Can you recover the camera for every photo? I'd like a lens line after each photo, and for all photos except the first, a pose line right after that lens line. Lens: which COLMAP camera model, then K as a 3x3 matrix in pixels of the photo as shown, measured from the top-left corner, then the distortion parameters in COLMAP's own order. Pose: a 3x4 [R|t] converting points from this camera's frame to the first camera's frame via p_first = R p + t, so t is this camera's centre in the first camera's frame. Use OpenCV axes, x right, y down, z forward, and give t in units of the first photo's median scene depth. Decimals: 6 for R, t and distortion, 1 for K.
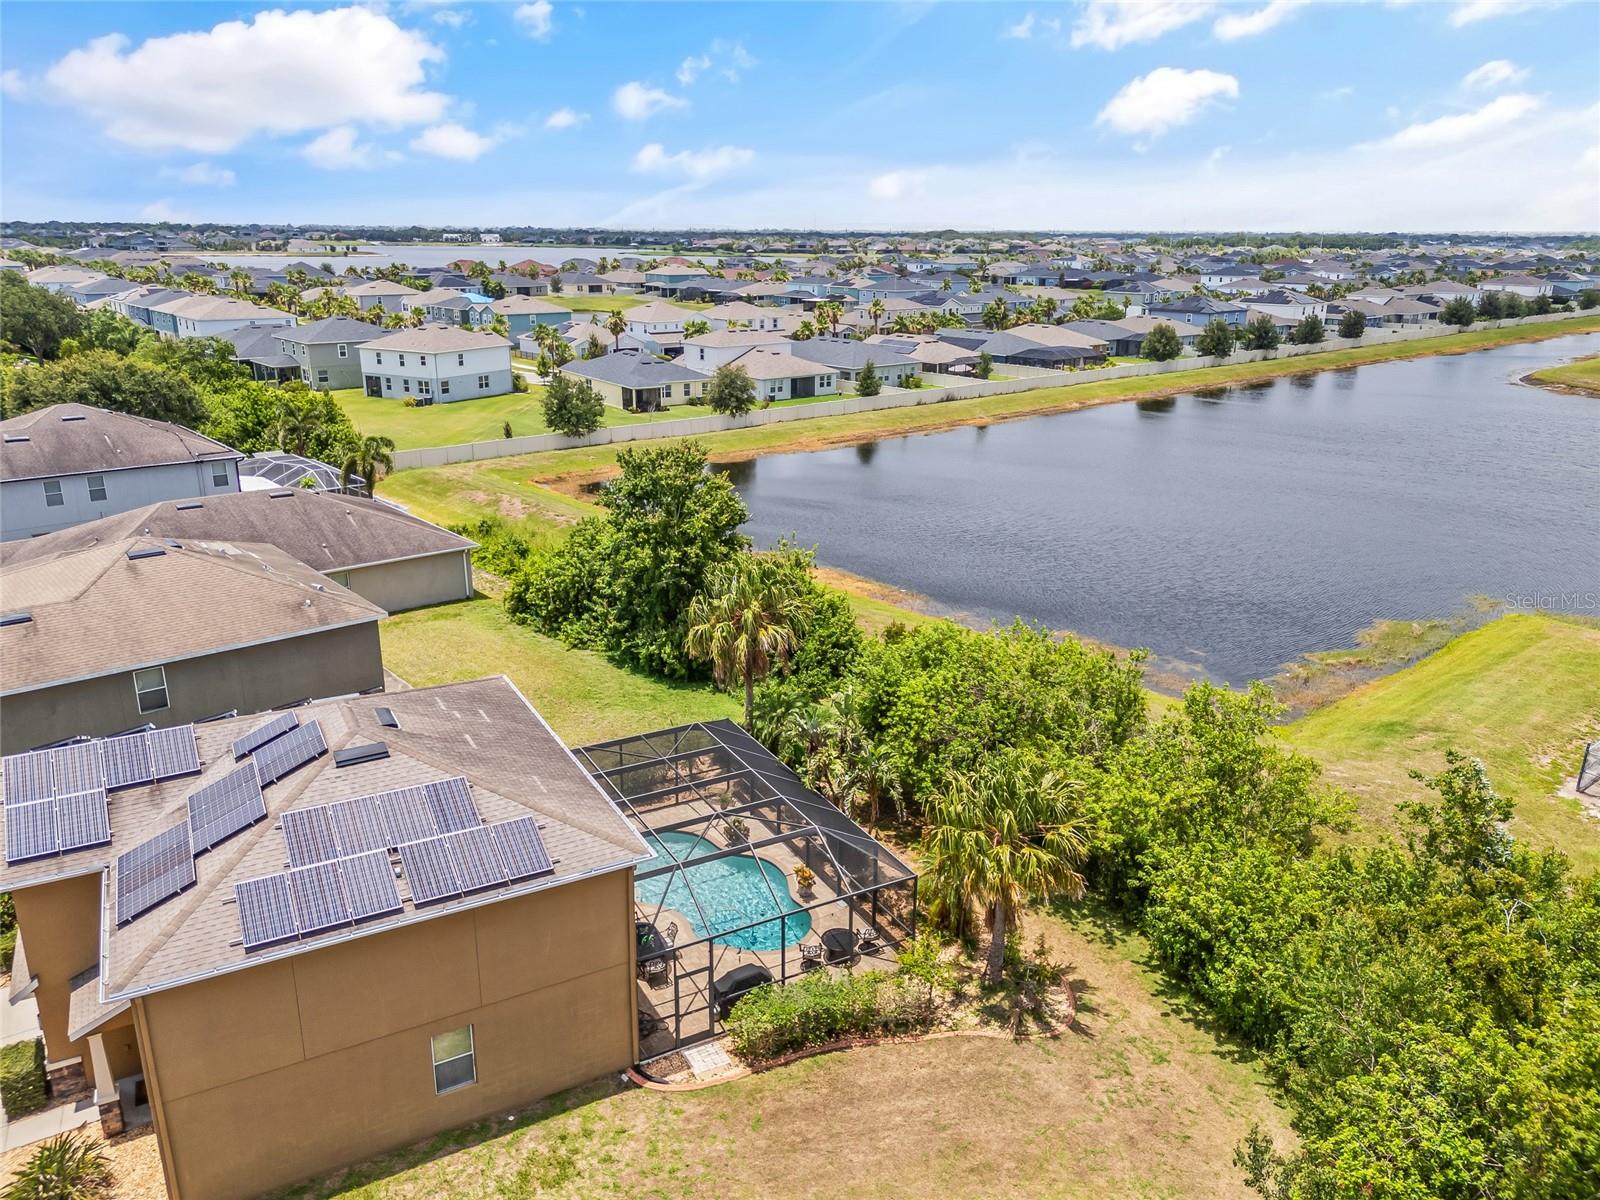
lens RADIAL K [[1144.8, 0, 792.8], [0, 1144.8, 617.6], [0, 0, 1]] dist [0.050220, -0.041567]
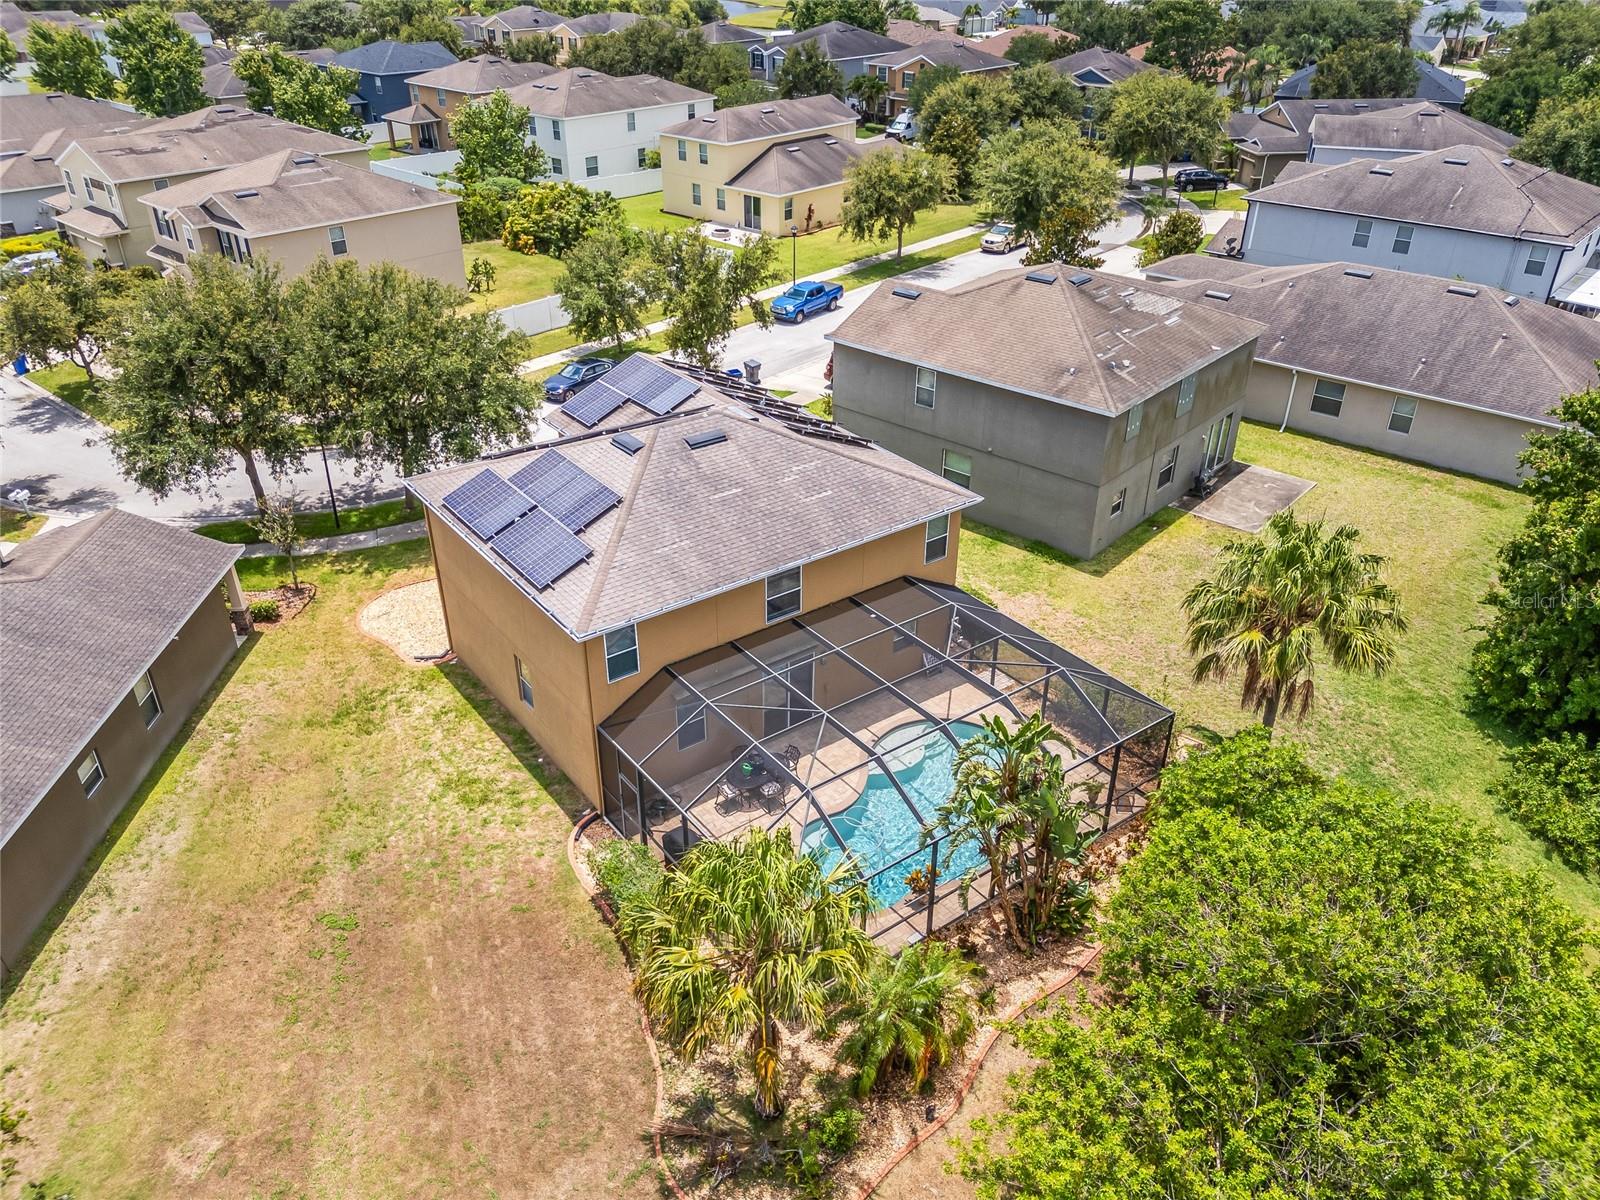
lens RADIAL K [[1175.1, 0, 808.3], [0, 1175.1, 611.8], [0, 0, 1]] dist [0.045555, -0.039127]
pose [[0.140409, 0.498960, -0.855175, 0.120359], [-0.320565, 0.840116, 0.437541, -0.050338], [0.936762, 0.212704, 0.277910, 0.140455]]
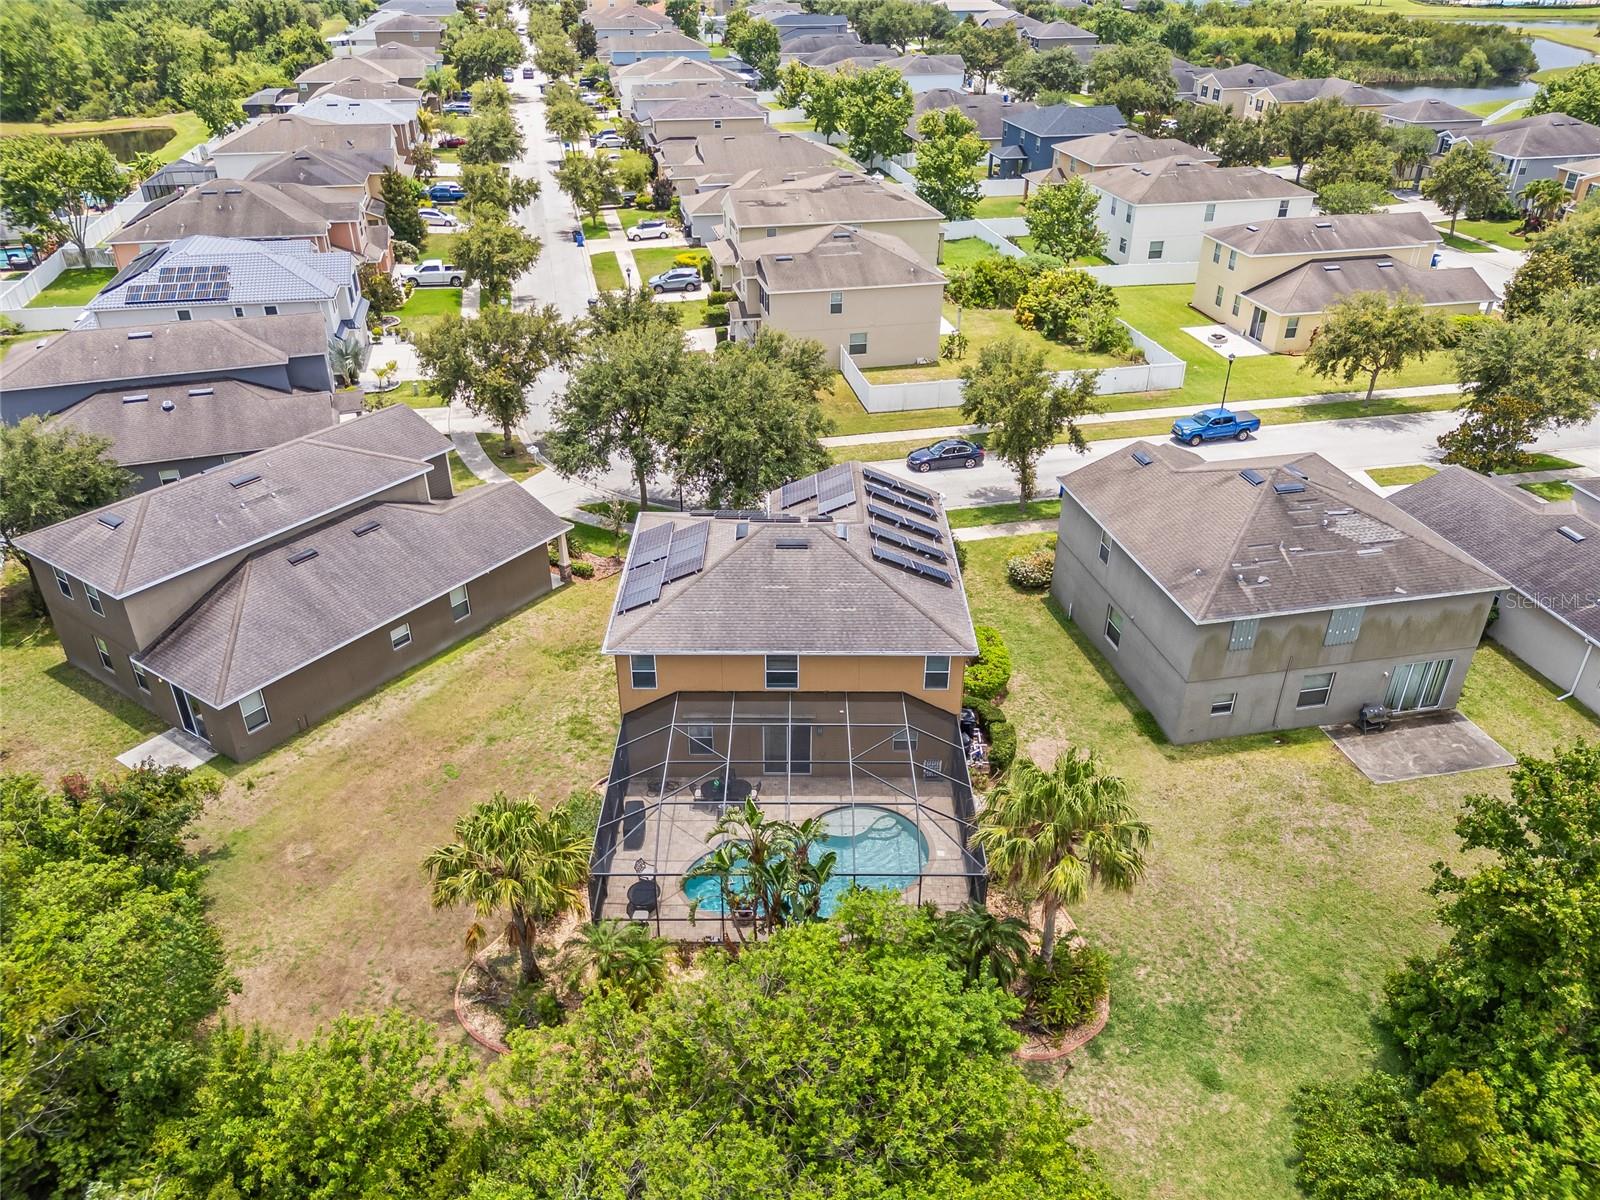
lens RADIAL K [[1175.1, 0, 808.3], [0, 1175.1, 611.8], [0, 0, 1]] dist [0.045555, -0.039127]
pose [[-0.473505, 0.440628, -0.762653, 0.139285], [-0.292372, 0.738147, 0.607994, -0.129880], [0.830850, 0.510867, -0.220689, 0.239016]]
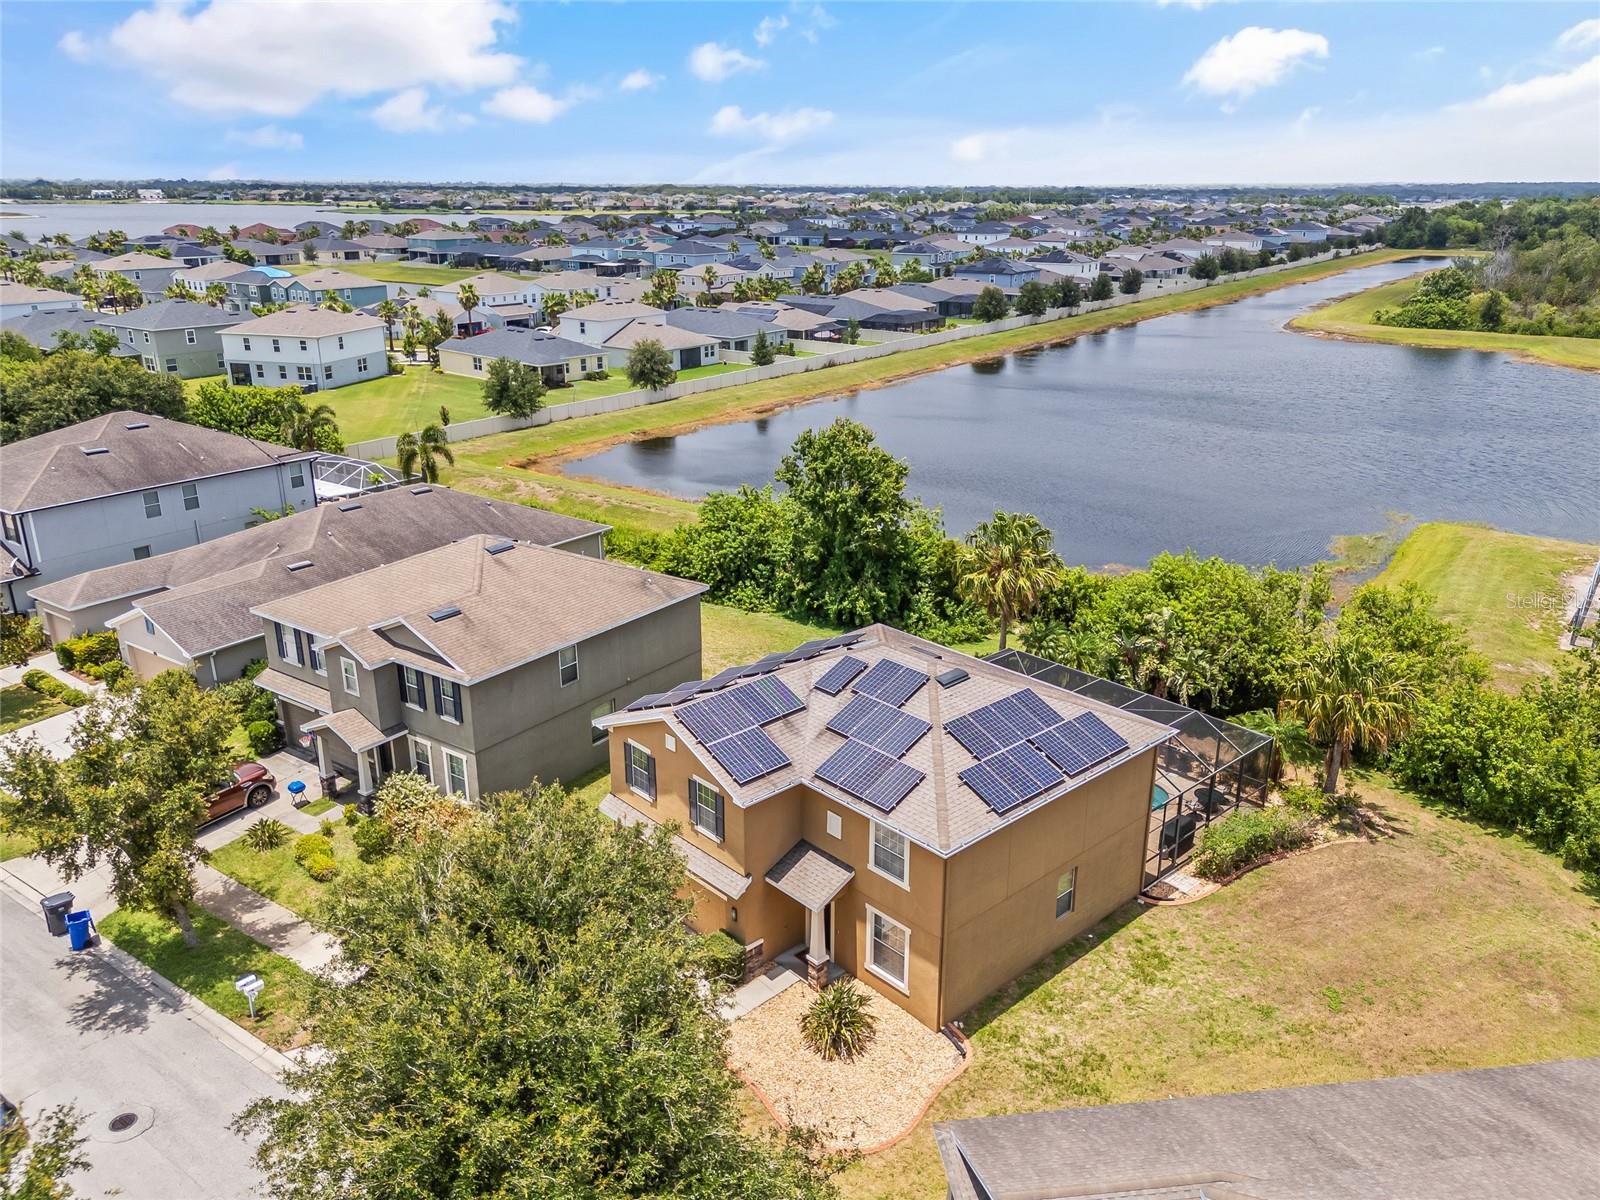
lens RADIAL K [[1175.1, 0, 808.3], [0, 1175.1, 611.8], [0, 0, 1]] dist [0.045555, -0.039127]
pose [[0.969895, -0.086703, 0.227565, -0.132532], [0.081435, 0.996150, 0.032455, -0.001866], [-0.229502, -0.012946, 0.973222, -0.039778]]
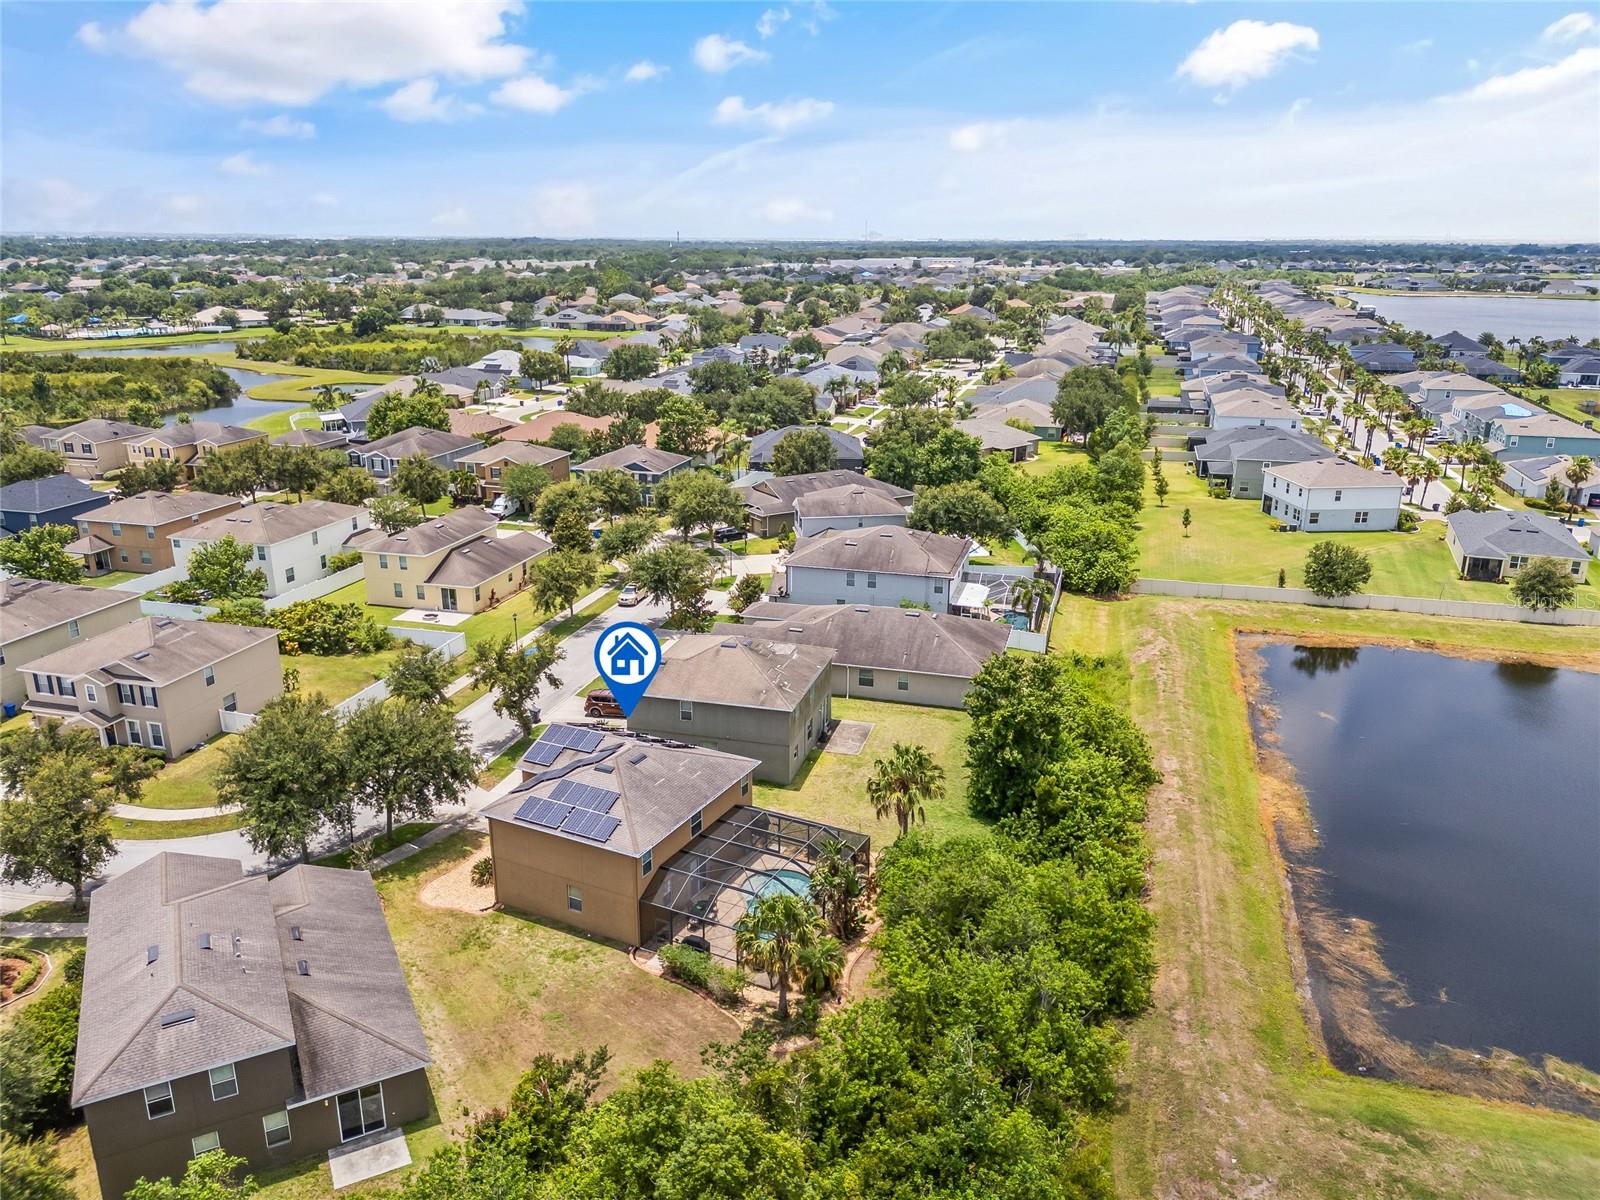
lens RADIAL K [[1154.3, 0, 825.5], [0, 1154.3, 603.0], [0, 0, 1]] dist [0.022090, -0.005473]
pose [[0.569853, 0.240663, -0.785716, 0.274901], [-0.264389, 0.959008, 0.101989, -0.093806], [0.778053, 0.149615, 0.610122, -0.027691]]
